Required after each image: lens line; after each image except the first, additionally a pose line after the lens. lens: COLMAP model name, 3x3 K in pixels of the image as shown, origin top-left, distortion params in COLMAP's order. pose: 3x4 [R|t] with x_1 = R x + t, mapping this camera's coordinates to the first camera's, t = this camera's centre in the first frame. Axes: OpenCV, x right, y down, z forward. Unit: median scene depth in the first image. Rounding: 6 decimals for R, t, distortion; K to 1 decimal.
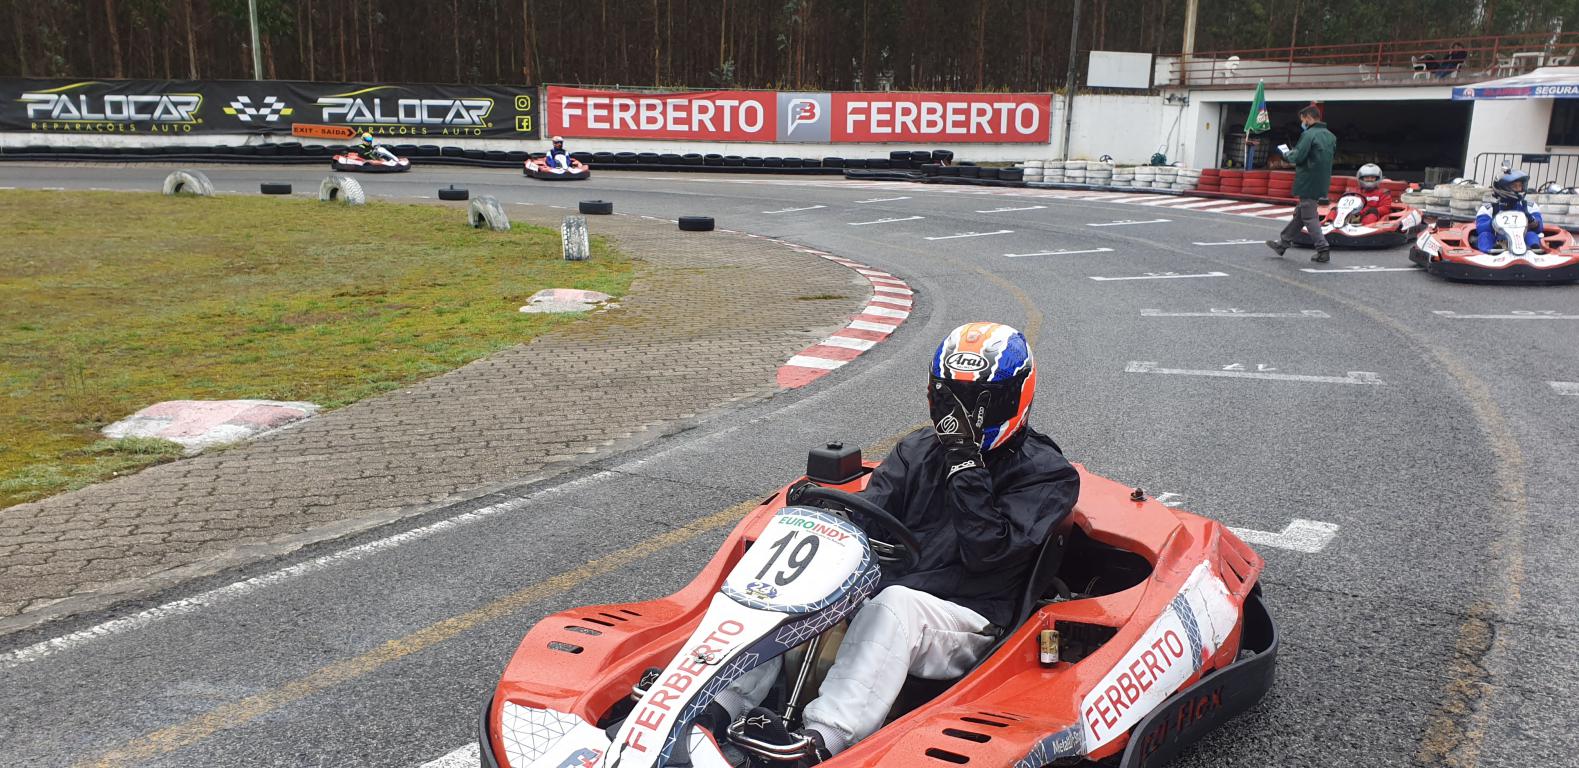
lens RADIAL K [[1229.6, 0, 776.2], [0, 1229.6, 402.2], [0, 0, 1]] dist [0.040854, -0.047659]
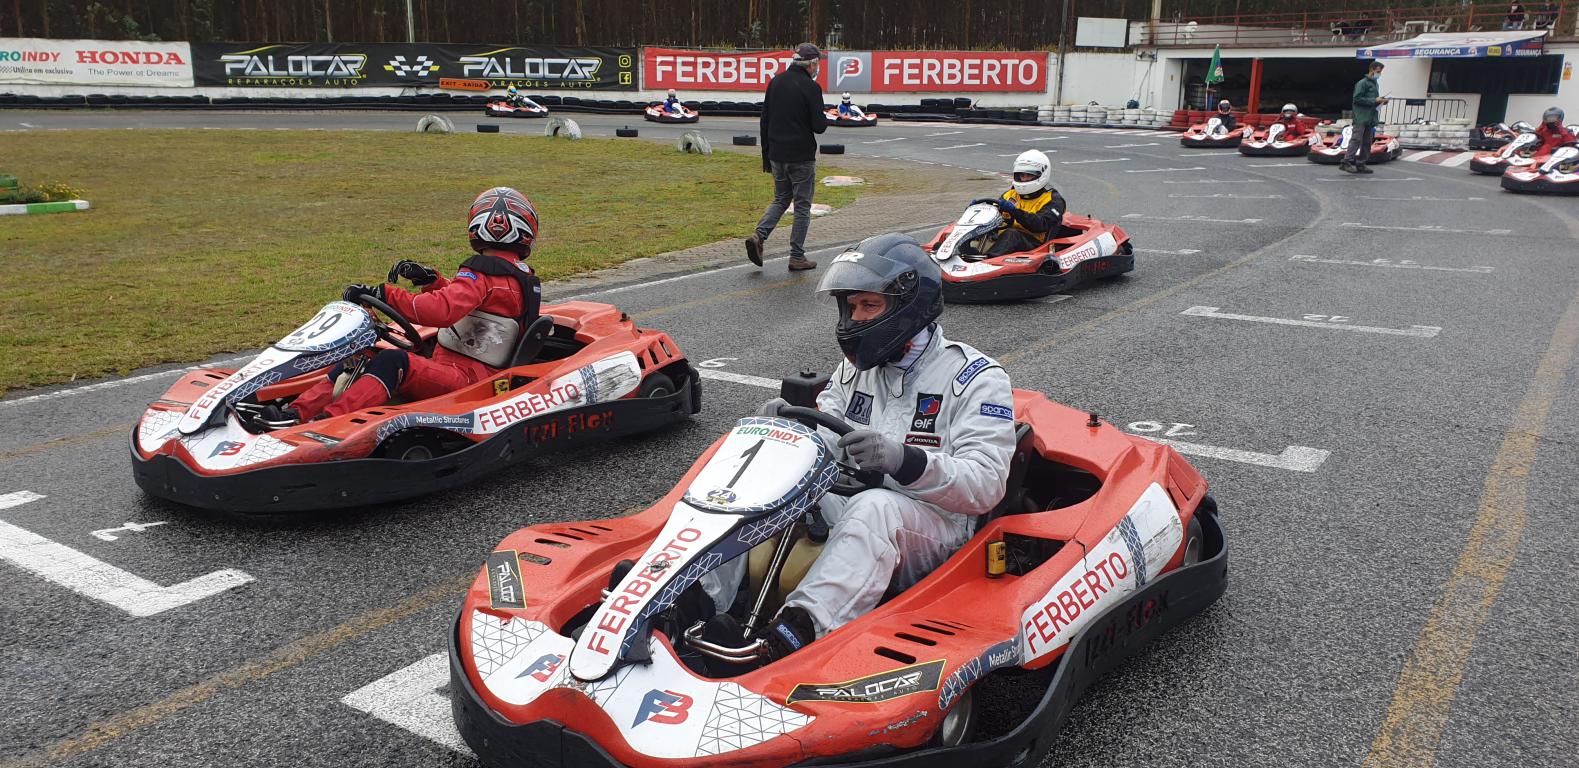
lens RADIAL K [[1229.6, 0, 769.7], [0, 1229.6, 389.2], [0, 0, 1]] dist [0.040854, -0.047659]
pose [[0.999217, -0.012386, 0.037563, -0.110692], [0.011305, 0.999519, 0.028863, 0.052079], [-0.037903, -0.028415, 0.998877, -0.248613]]
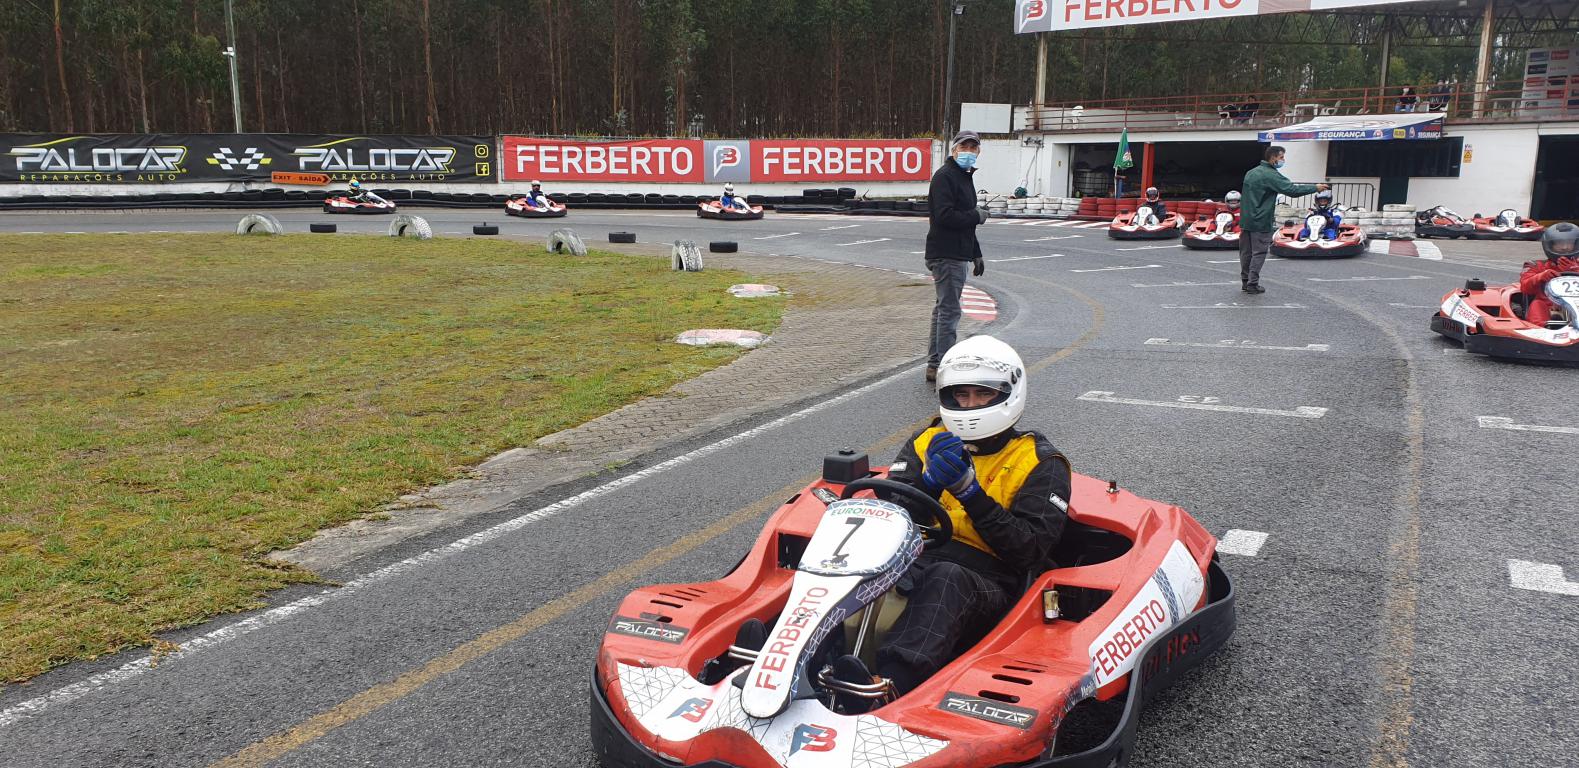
lens RADIAL K [[1229.6, 0, 763.0], [0, 1229.6, 399.6], [0, 0, 1]] dist [0.040854, -0.047659]
pose [[0.989316, -0.039200, 0.140418, -0.118032], [0.043743, 0.998610, -0.029412, 0.029299], [-0.139070, 0.035240, 0.989655, -0.146079]]
